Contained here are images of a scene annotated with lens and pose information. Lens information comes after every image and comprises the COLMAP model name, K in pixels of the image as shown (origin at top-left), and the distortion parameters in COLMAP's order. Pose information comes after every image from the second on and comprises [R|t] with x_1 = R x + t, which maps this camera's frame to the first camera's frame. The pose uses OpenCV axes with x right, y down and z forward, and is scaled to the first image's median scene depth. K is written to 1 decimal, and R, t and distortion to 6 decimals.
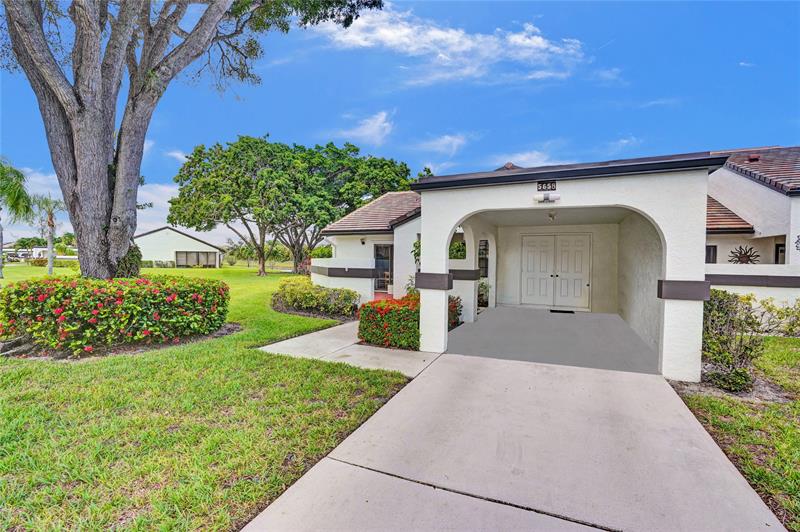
lens RADIAL K [[370.6, 0, 400.2], [0, 370.6, 265.9], [0, 0, 1]] dist [-0.055496, 0.020519]
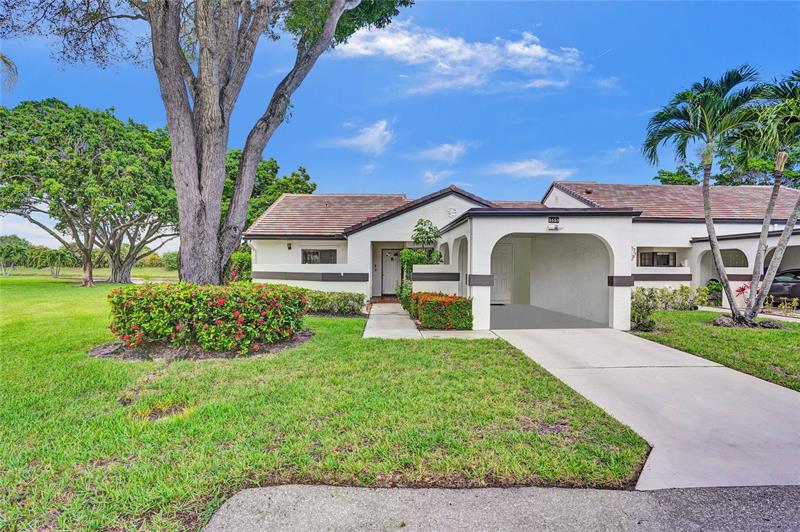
lens RADIAL K [[413.5, 0, 400.2], [0, 413.5, 265.8], [0, 0, 1]] dist [-0.018214, -0.000010]
pose [[0.899263, -0.005900, 0.437369, -0.870364], [0.011245, 0.999890, -0.009632, -0.002558], [-0.437264, 0.013580, 0.899230, -0.295067]]
